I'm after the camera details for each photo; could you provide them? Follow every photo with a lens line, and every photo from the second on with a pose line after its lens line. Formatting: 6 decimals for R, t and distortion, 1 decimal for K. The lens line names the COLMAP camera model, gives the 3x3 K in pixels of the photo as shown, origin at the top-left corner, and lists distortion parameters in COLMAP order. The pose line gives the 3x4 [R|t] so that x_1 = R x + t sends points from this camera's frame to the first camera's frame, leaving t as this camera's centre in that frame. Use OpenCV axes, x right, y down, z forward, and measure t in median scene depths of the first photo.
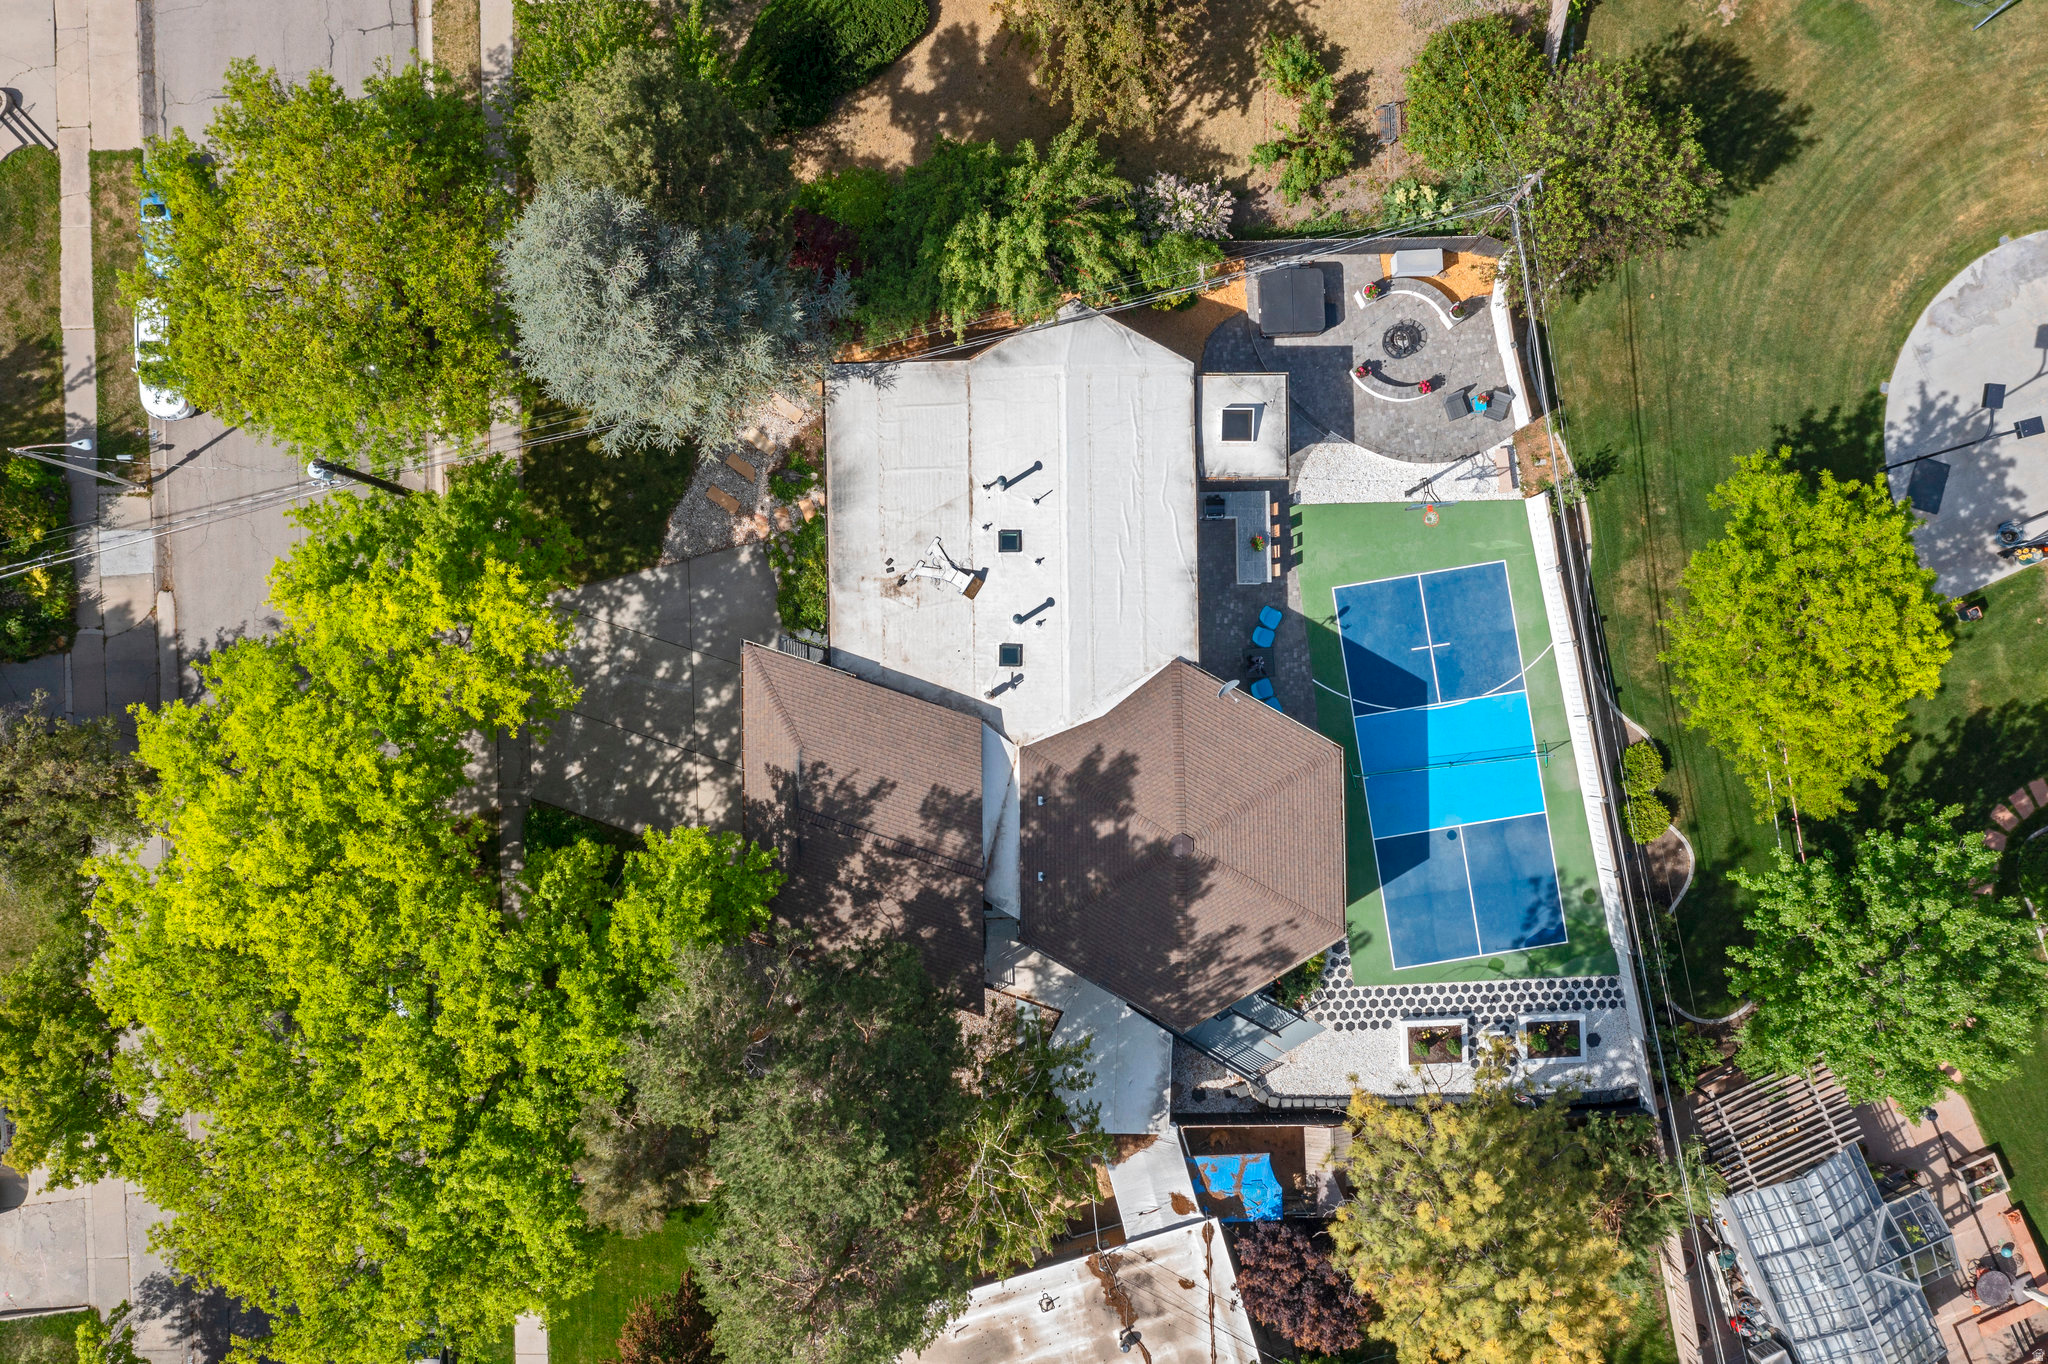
lens RADIAL K [[1604.9, 0, 1024.3], [0, 1604.9, 687.1], [0, 0, 1]] dist [-0.014756, -0.008283]
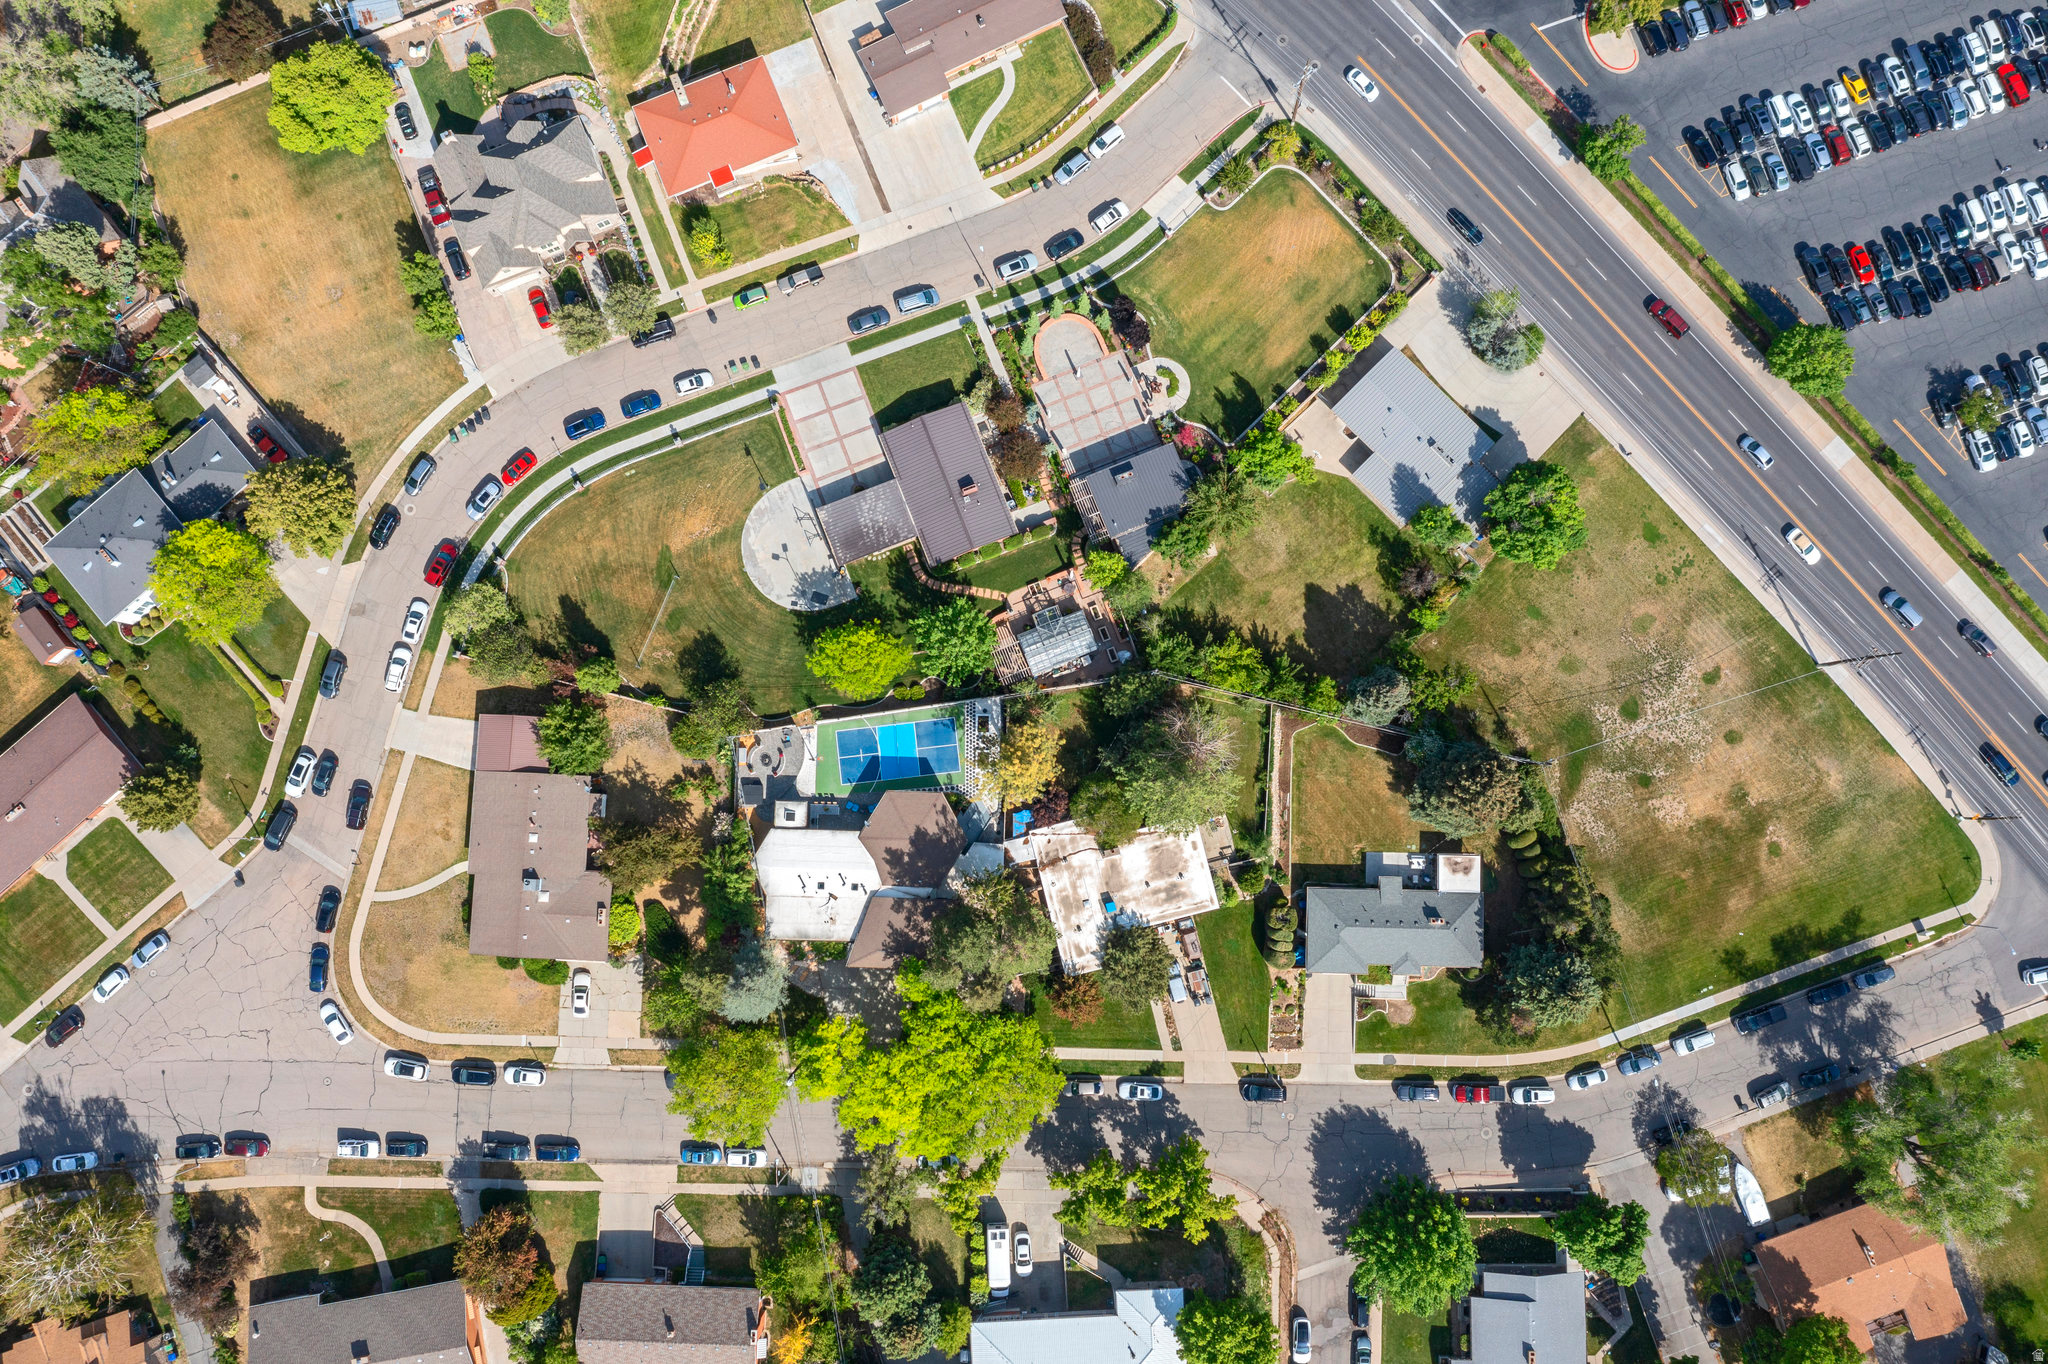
lens RADIAL K [[1604.9, 0, 1033.2], [0, 1604.9, 692.5], [0, 0, 1]] dist [-0.014756, -0.008283]
pose [[0.045331, -0.996184, 0.074581, 0.154908], [0.998755, 0.046752, 0.017418, 0.261387], [-0.020838, 0.073698, 0.997063, -2.267416]]
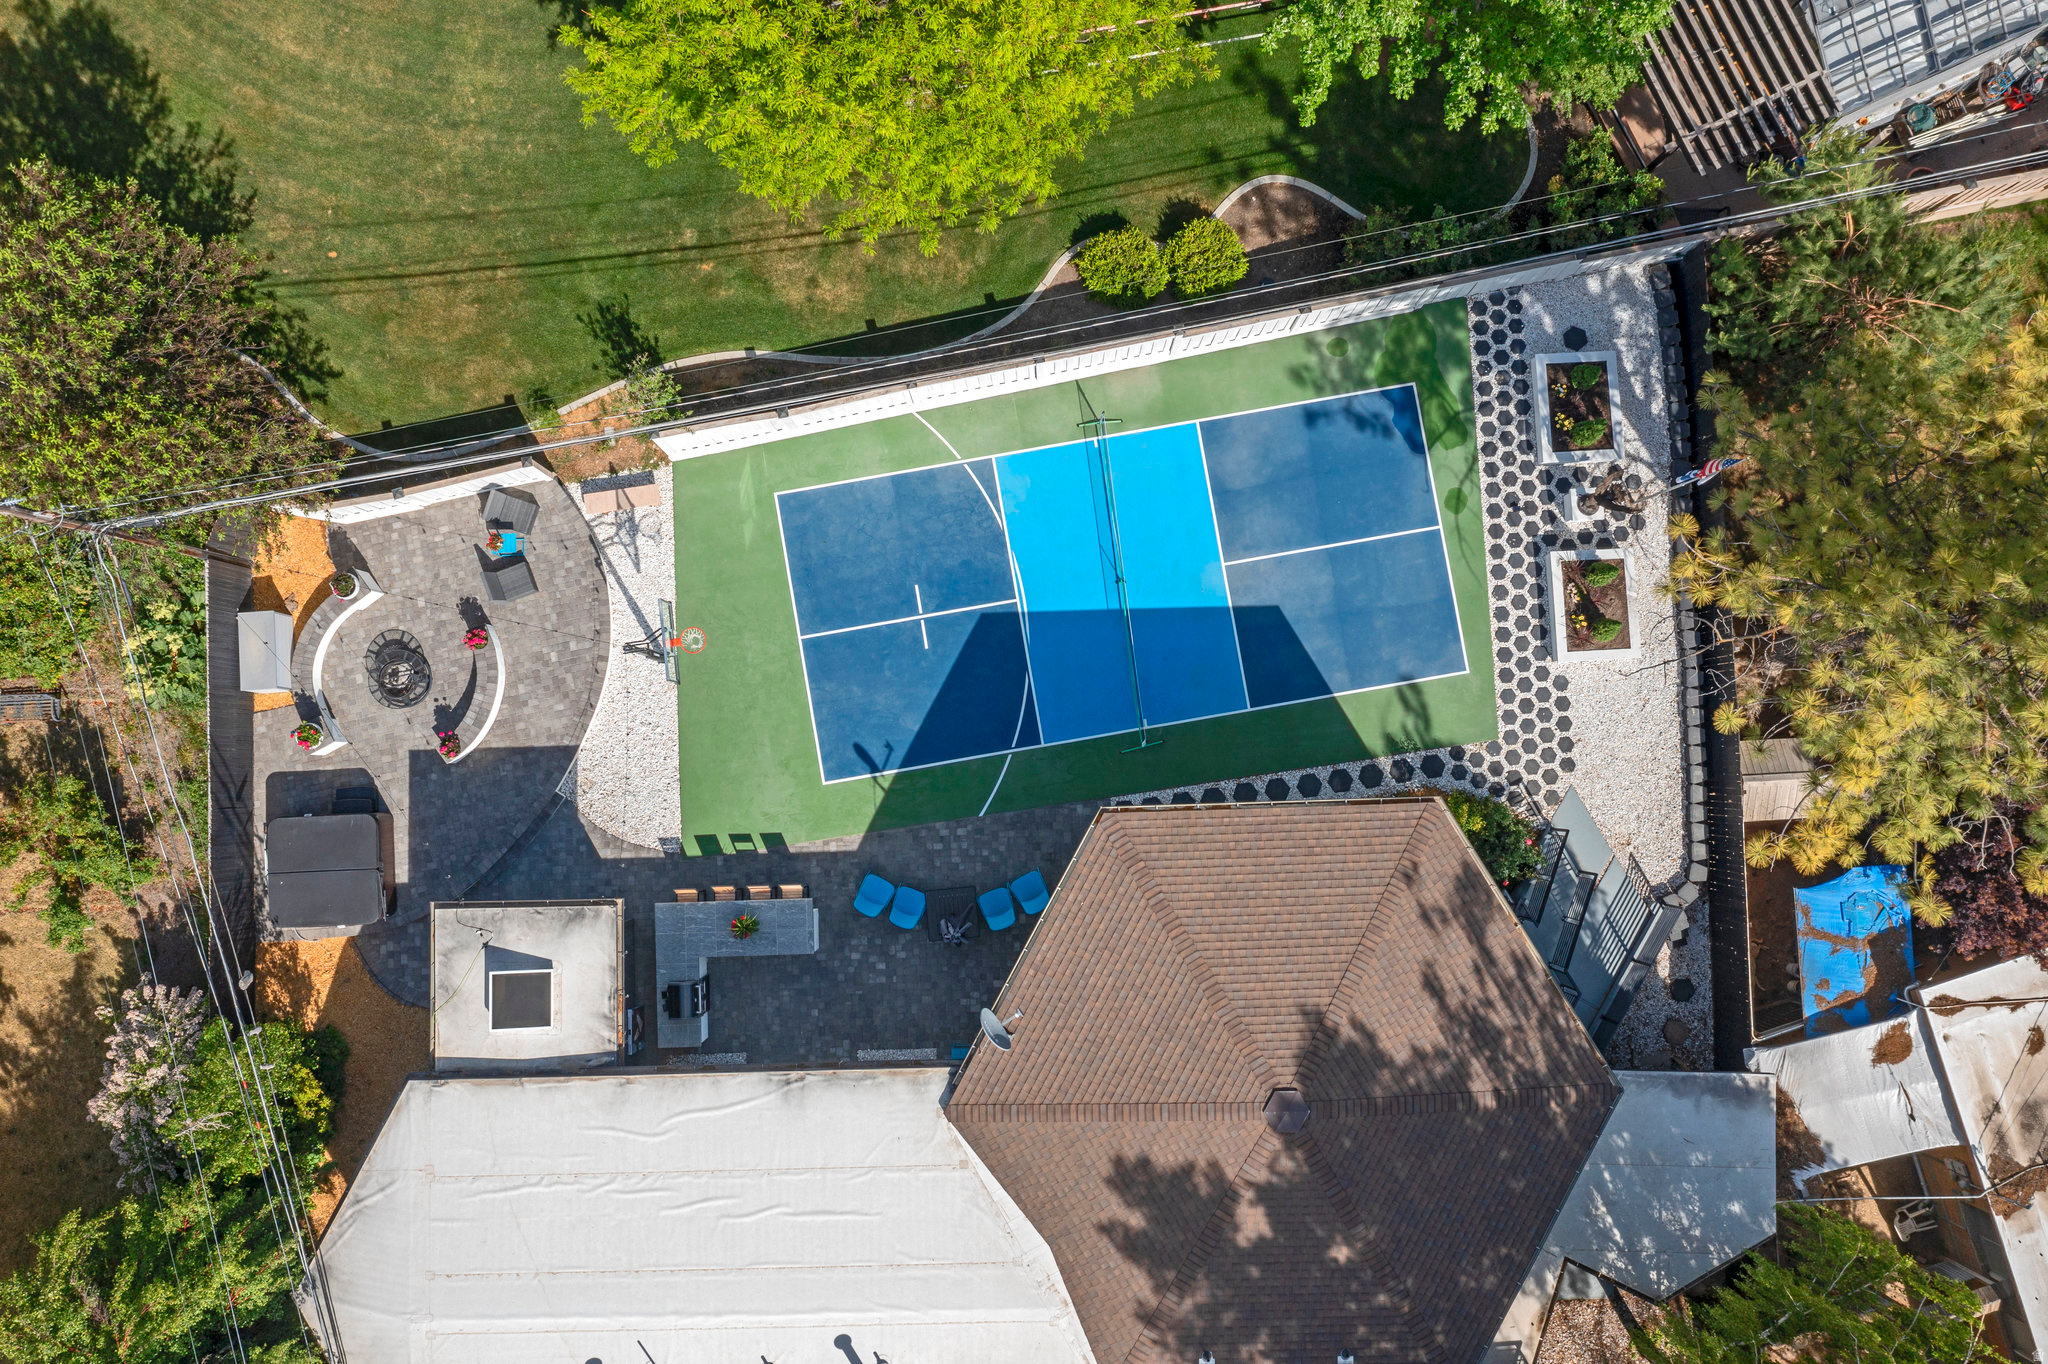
lens RADIAL K [[1604.9, 0, 1009.5], [0, 1604.9, 675.3], [0, 0, 1]] dist [-0.014756, -0.008283]
pose [[-0.013617, -0.997817, 0.064618, 0.194169], [0.999871, -0.013036, 0.009403, 0.001471], [-0.008540, 0.064738, 0.997866, 0.412620]]
